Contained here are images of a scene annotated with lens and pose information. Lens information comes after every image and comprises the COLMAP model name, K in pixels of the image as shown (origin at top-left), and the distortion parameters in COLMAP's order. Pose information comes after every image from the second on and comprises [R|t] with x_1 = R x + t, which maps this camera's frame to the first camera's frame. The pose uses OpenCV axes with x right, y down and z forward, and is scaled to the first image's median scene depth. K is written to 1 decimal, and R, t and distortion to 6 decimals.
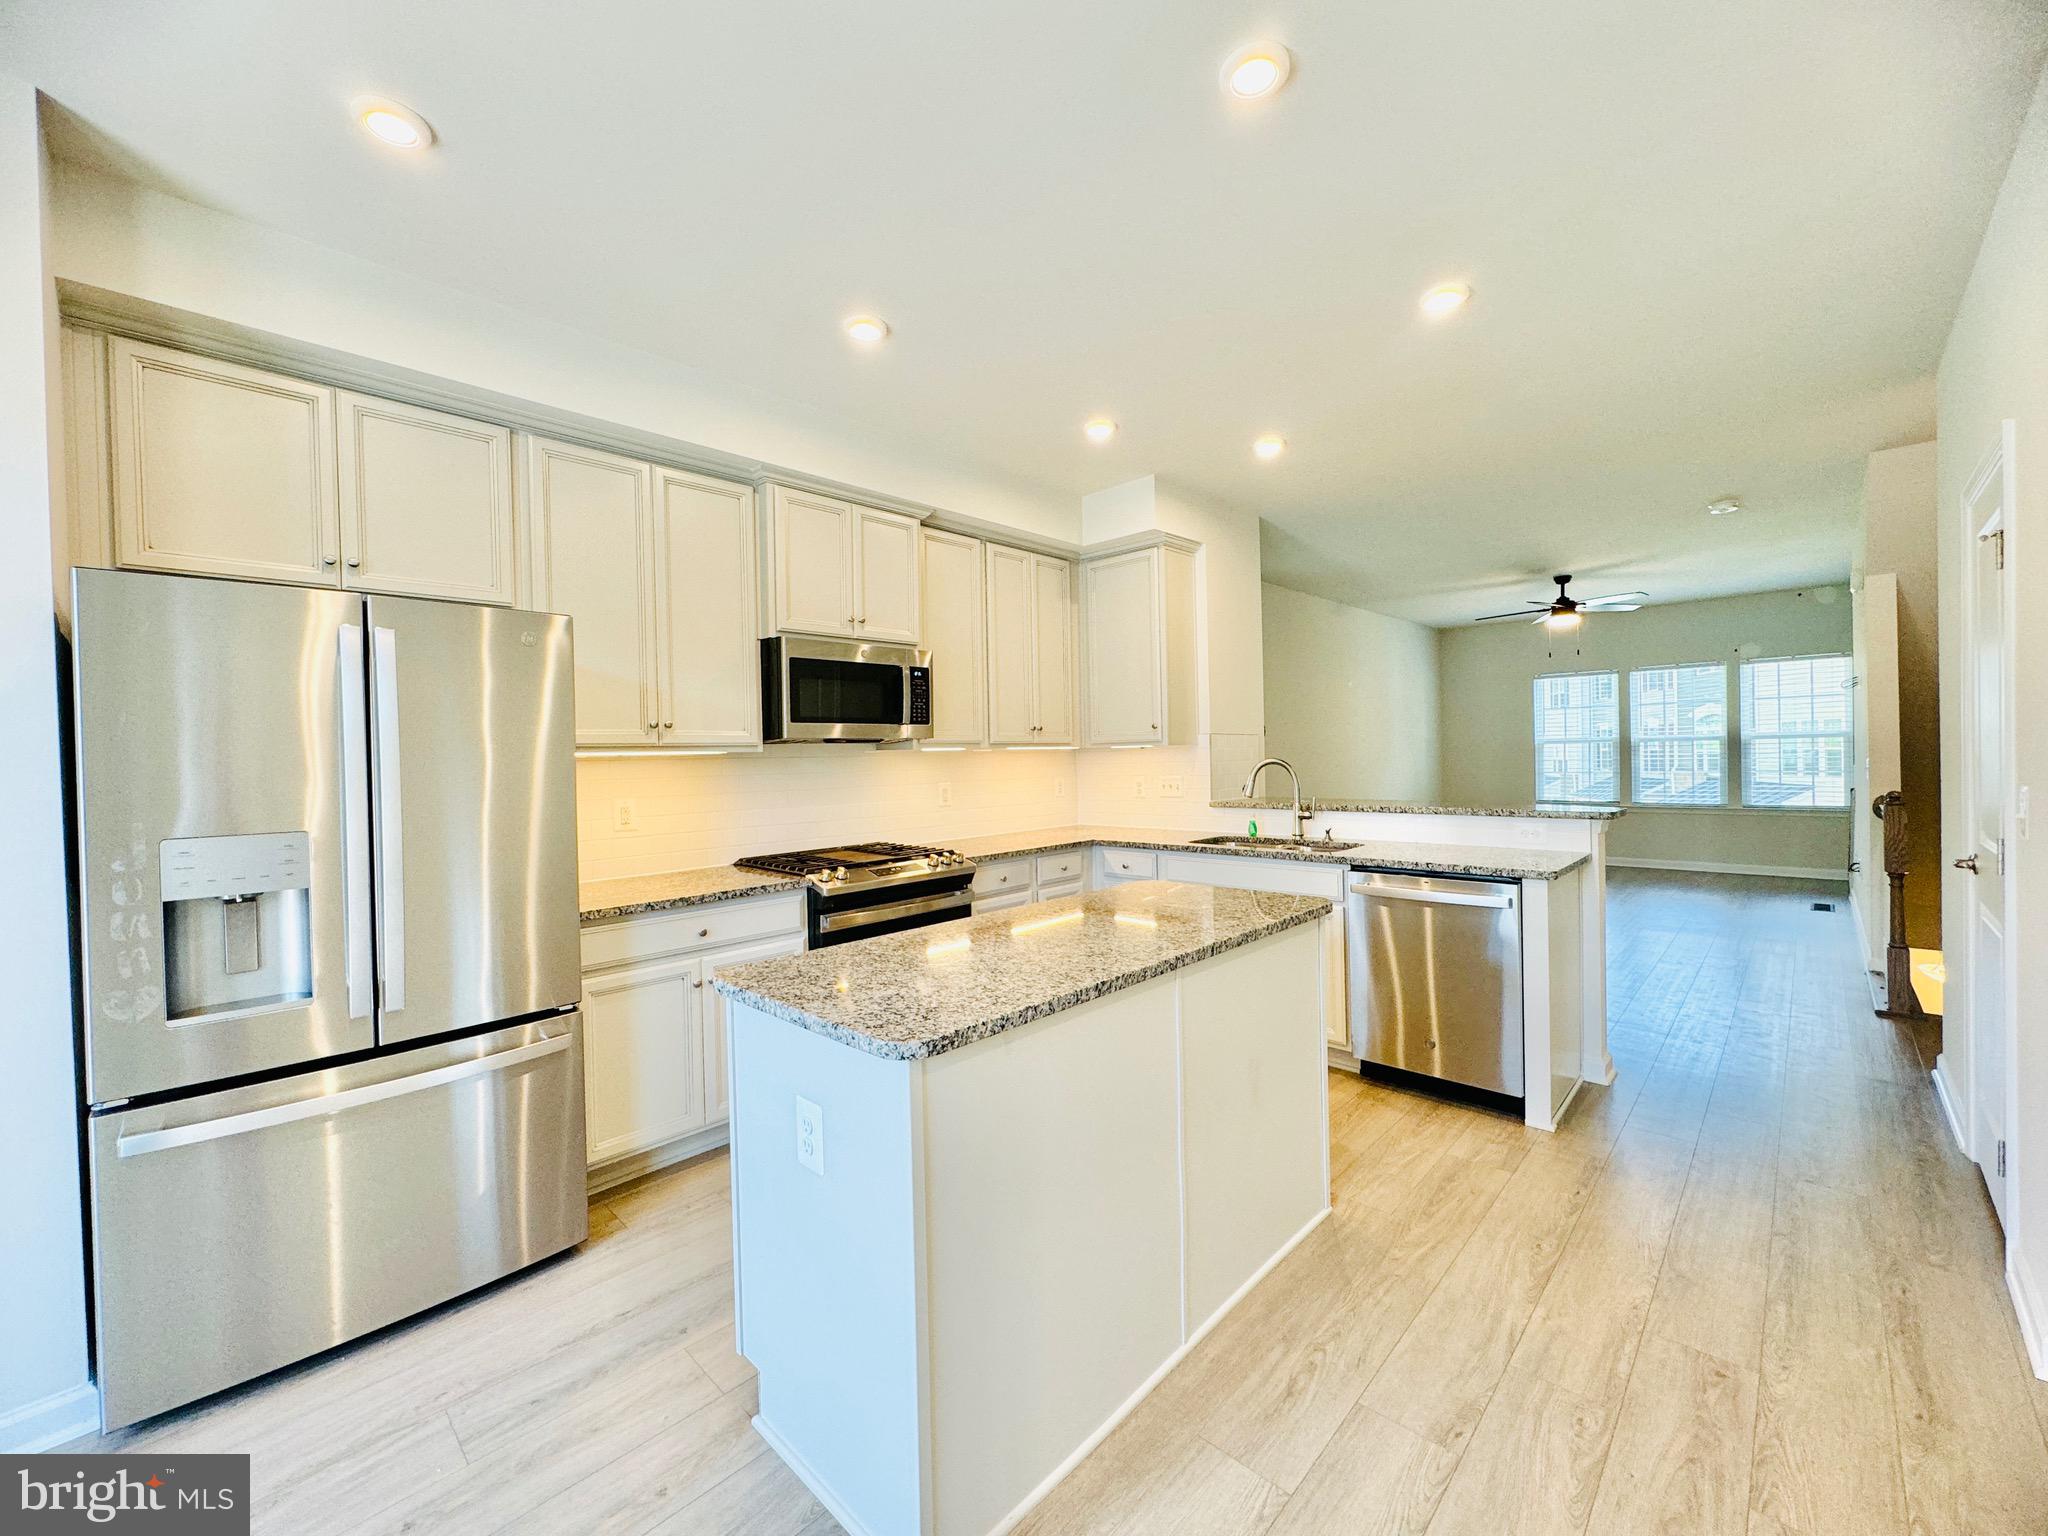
lens RADIAL K [[824.3, 0, 1024.0], [0, 824.3, 768.0], [0, 0, 1]] dist [0.000474, 0.000032]
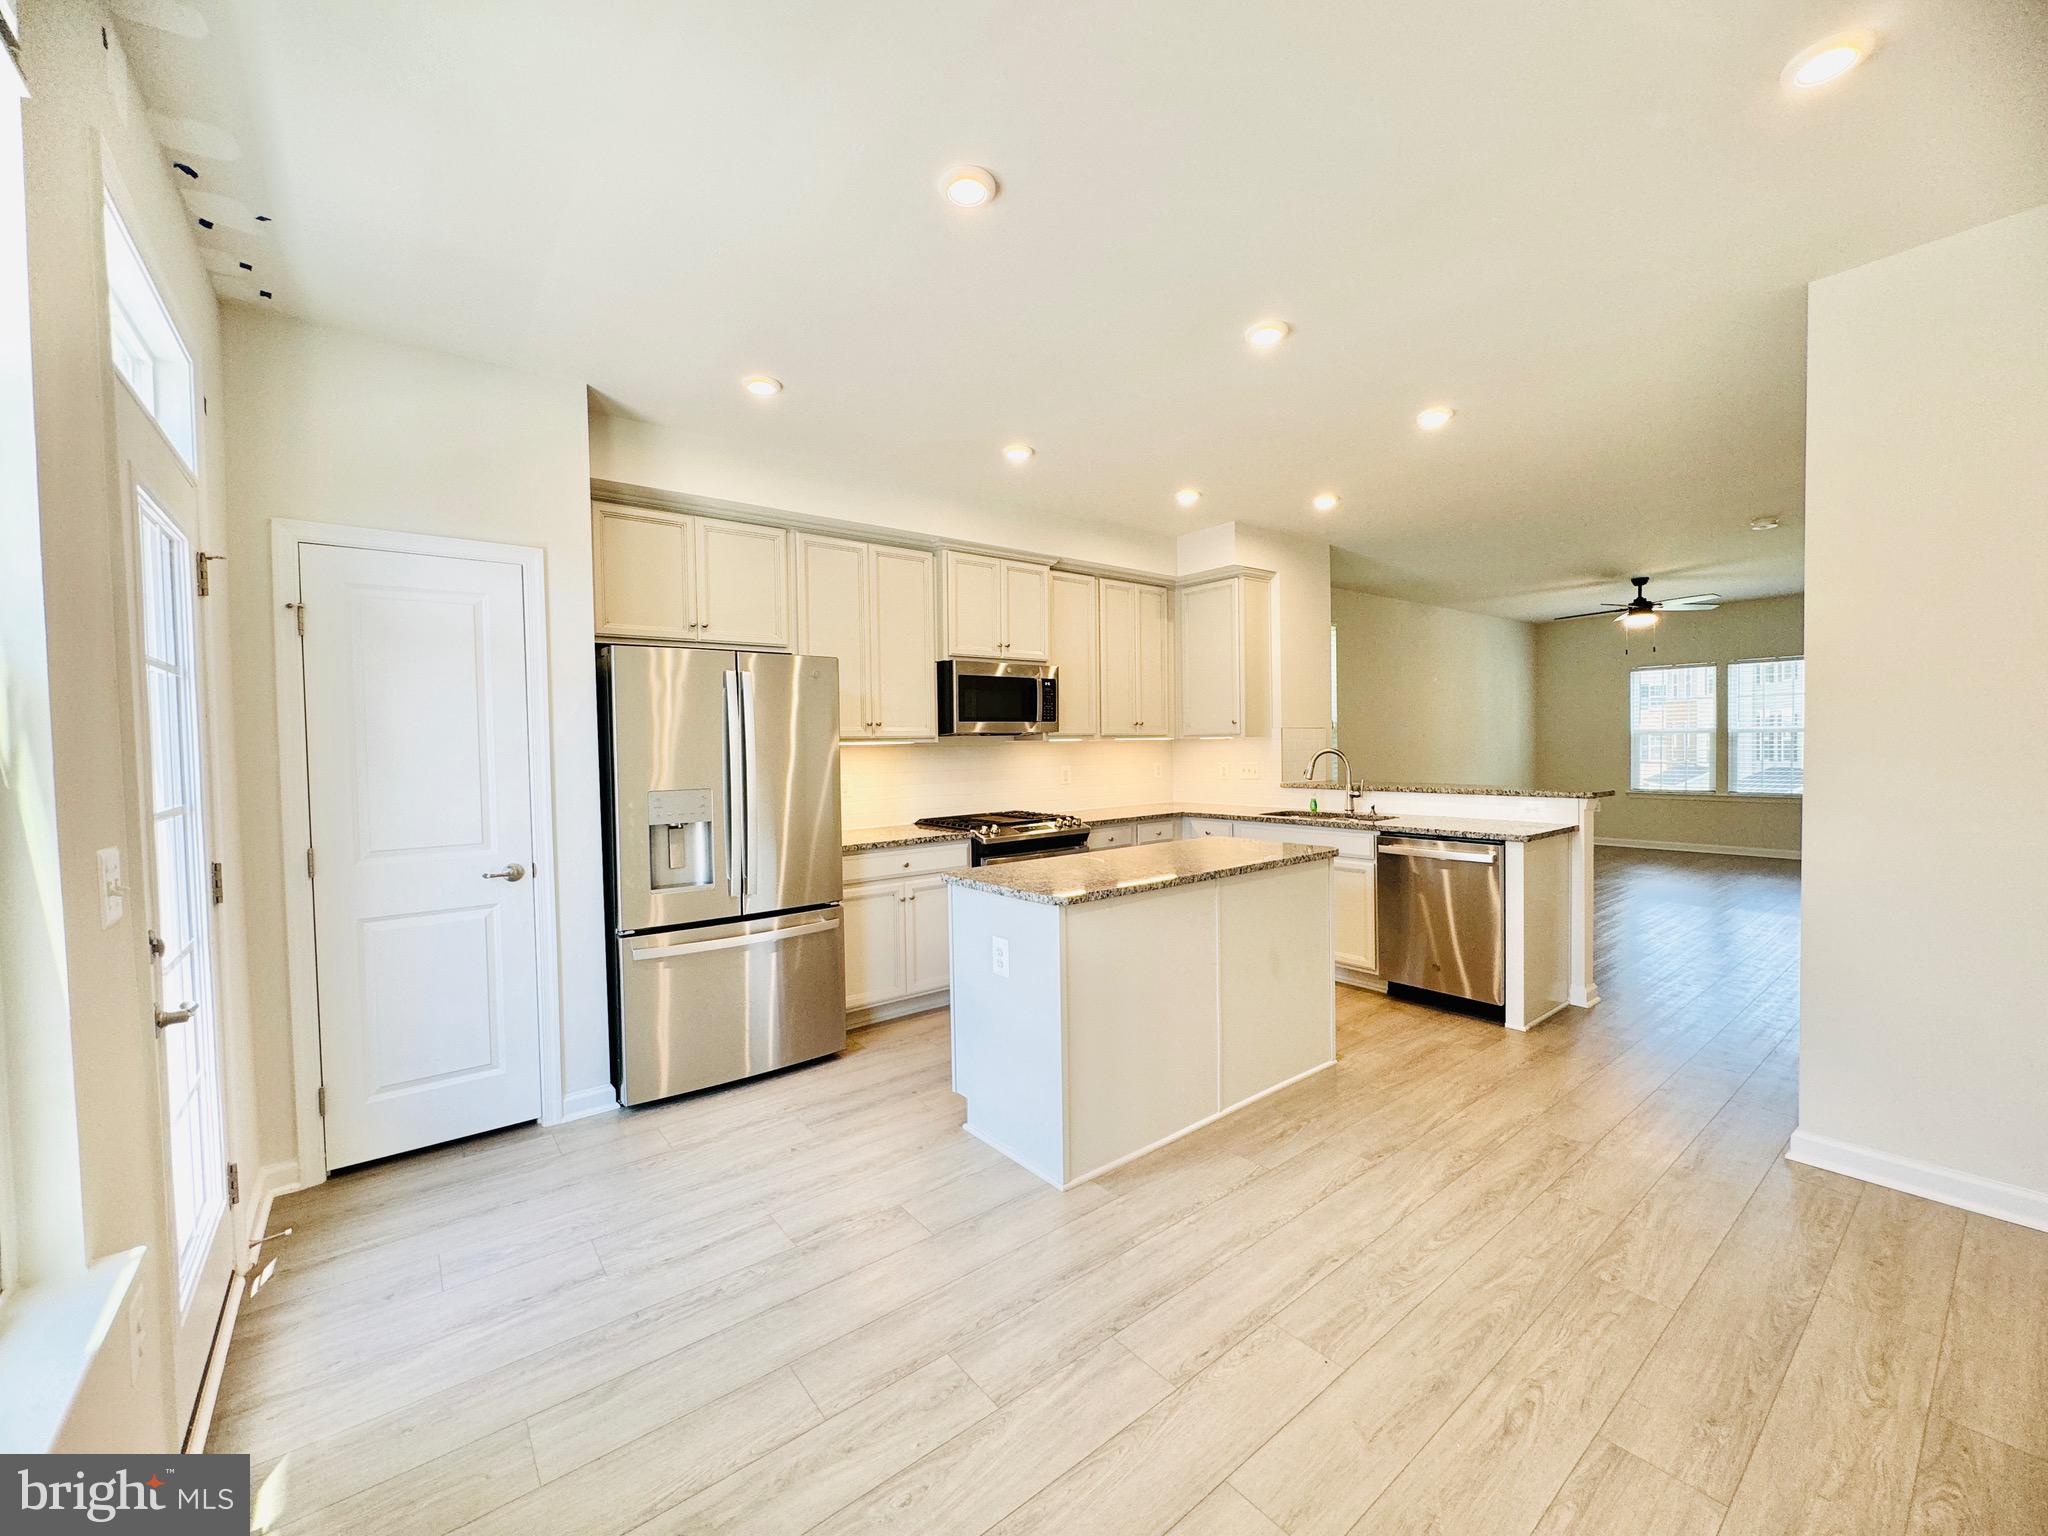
lens RADIAL K [[816.5, 0, 1024.0], [0, 816.5, 768.0], [0, 0, 1]] dist [0.000192, 0.000029]
pose [[0.990845, 0.008382, -0.134747, 0.013027], [-0.006067, 0.999827, 0.017580, -0.001125], [0.134871, -0.016602, 0.990724, -0.332627]]
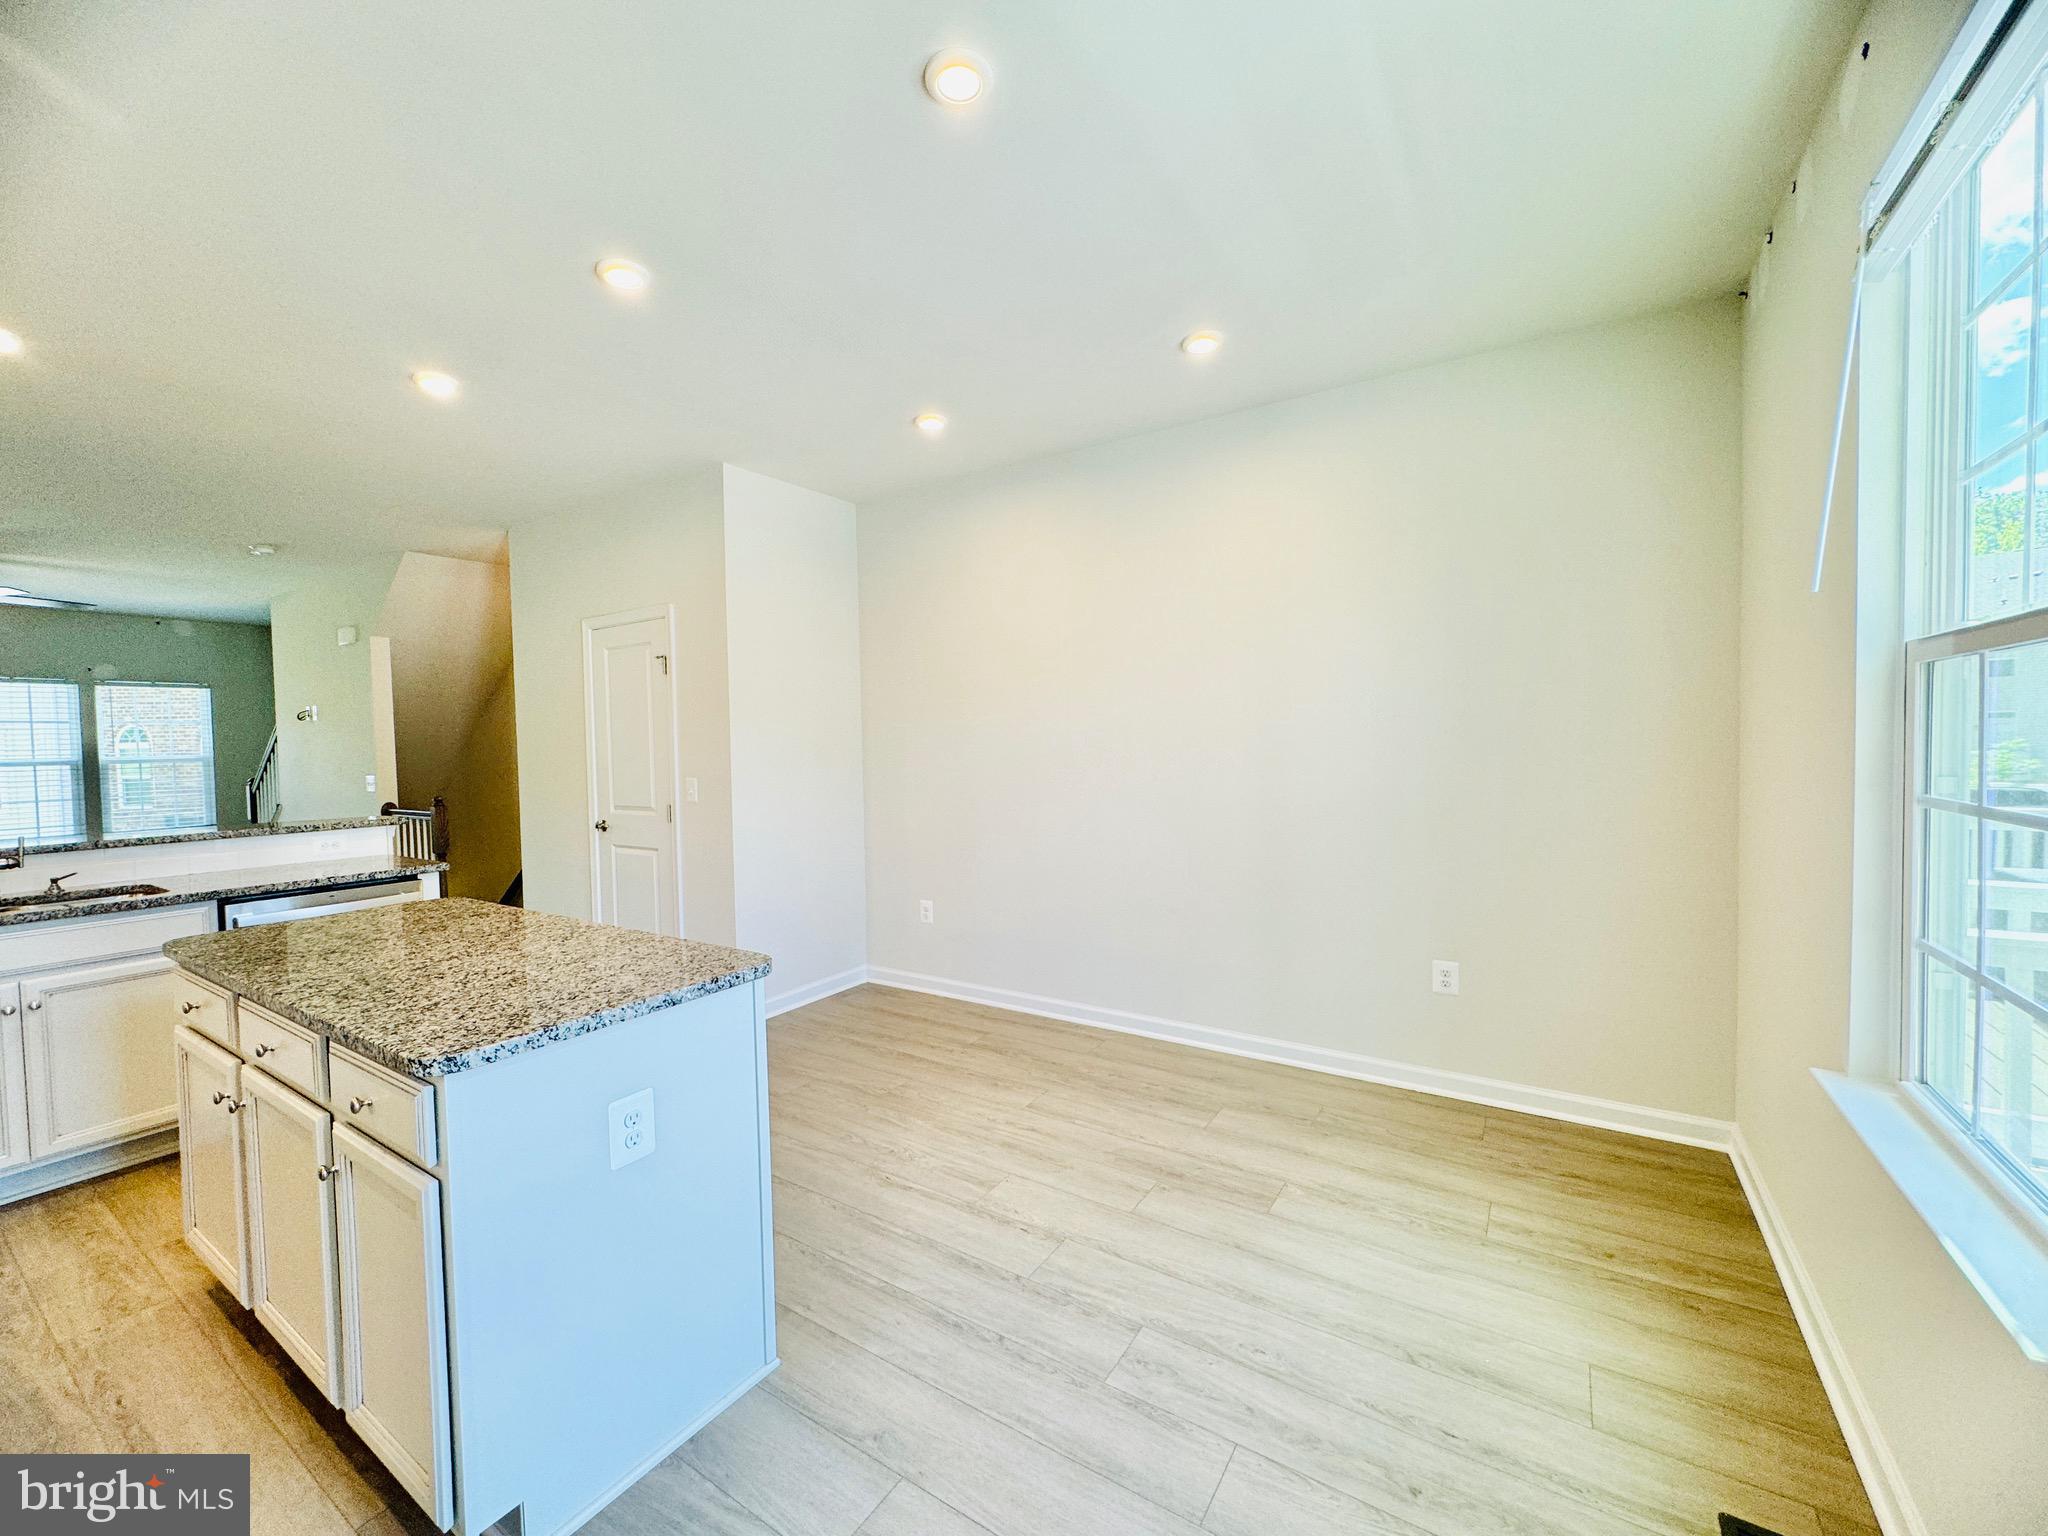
lens RADIAL K [[816.5, 0, 1024.0], [0, 816.5, 768.0], [0, 0, 1]] dist [0.000192, 0.000029]
pose [[-0.186815, -0.003733, 0.982388, -0.582361], [0.040321, 0.999121, 0.011464, 0.002744], [-0.981567, 0.041753, -0.186500, 0.299823]]
